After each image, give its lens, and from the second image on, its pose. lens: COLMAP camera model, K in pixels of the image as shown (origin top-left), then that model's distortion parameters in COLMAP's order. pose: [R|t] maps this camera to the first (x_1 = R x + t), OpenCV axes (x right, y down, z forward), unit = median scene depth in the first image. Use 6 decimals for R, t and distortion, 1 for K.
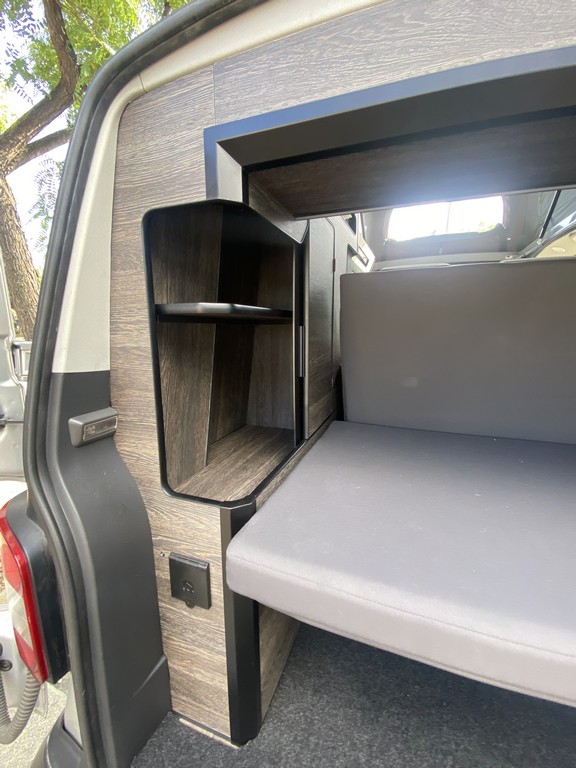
lens RADIAL K [[334.0, 0, 288.0], [0, 334.0, 384.0], [0, 0, 1]] dist [0.012183, -0.015981]
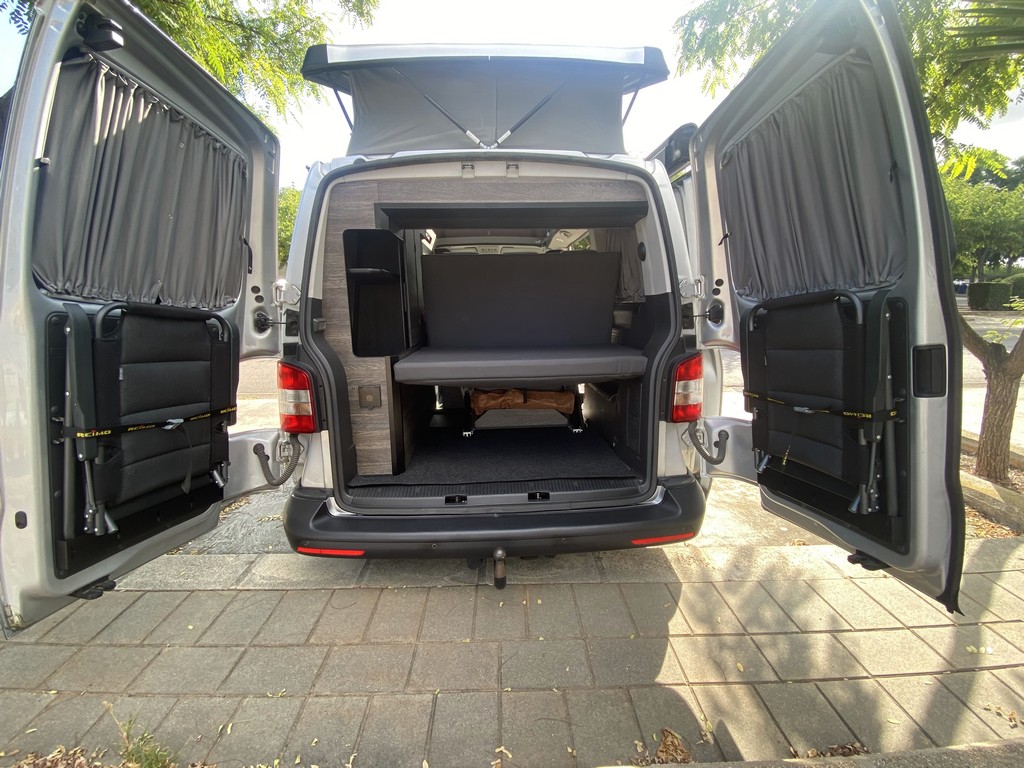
lens RADIAL K [[443.2, 0, 512.0], [0, 443.2, 384.0], [0, 0, 1]] dist [0.023046, -0.000091]
pose [[0.916404, -0.079302, 0.392320, -0.582730], [0.078990, 0.996731, 0.016967, 0.541711], [-0.392383, 0.015441, 0.919672, -2.071567]]
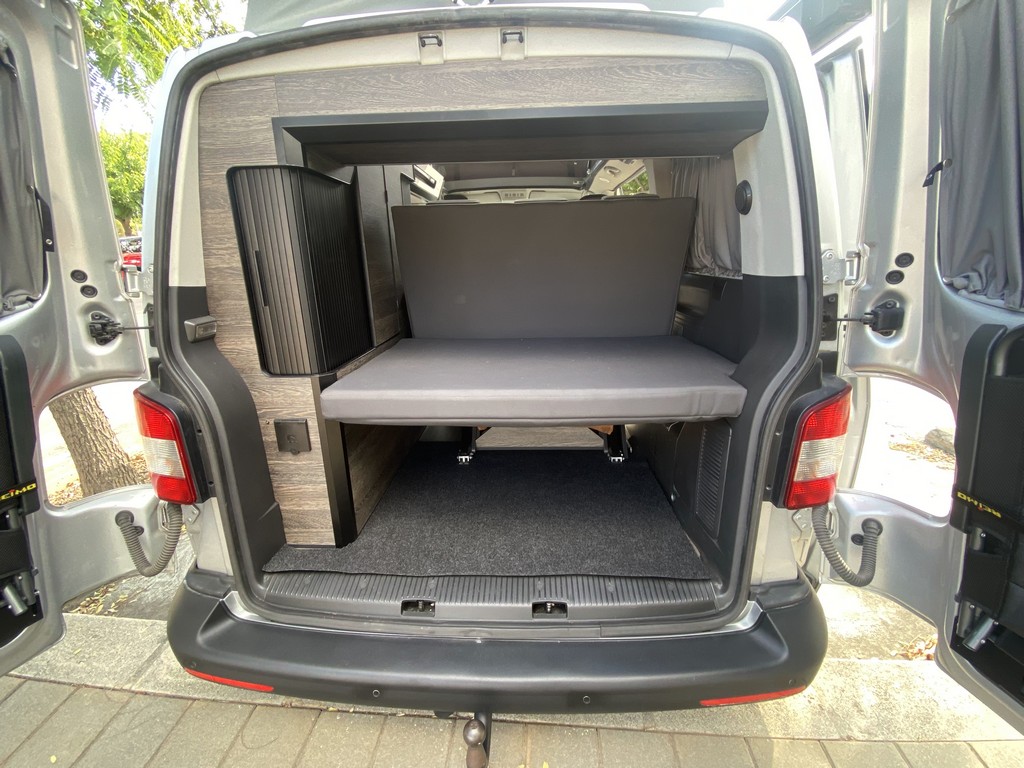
lens RADIAL K [[445.4, 0, 512.0], [0, 445.4, 384.0], [0, 0, 1]] dist [0.012183, -0.015981]
pose [[0.949663, -0.099453, 0.297068, 0.050467], [0.066306, 0.990598, 0.119666, 0.210491], [-0.306176, -0.093945, 0.947328, -1.071206]]
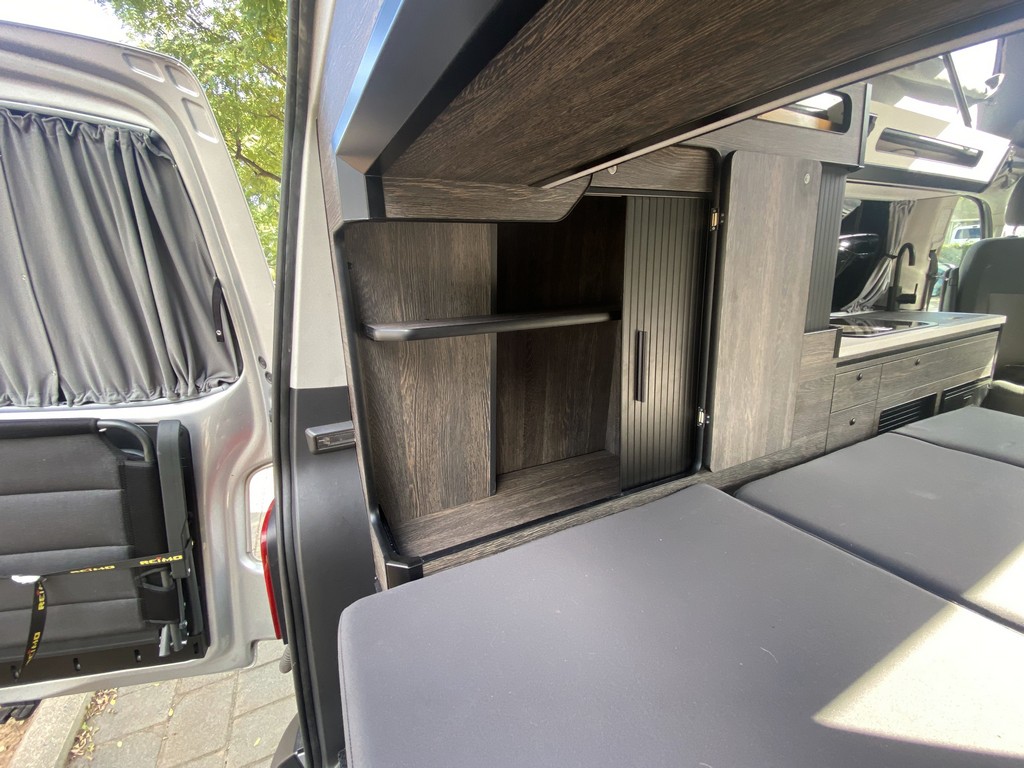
lens RADIAL K [[445.4, 0, 512.0], [0, 445.4, 384.0], [0, 0, 1]] dist [0.012183, -0.015981]
pose [[0.732645, 0.138206, -0.666431, 0.735661], [-0.077059, 0.989714, 0.120534, -0.248209], [0.676234, -0.036954, 0.735759, 0.347685]]
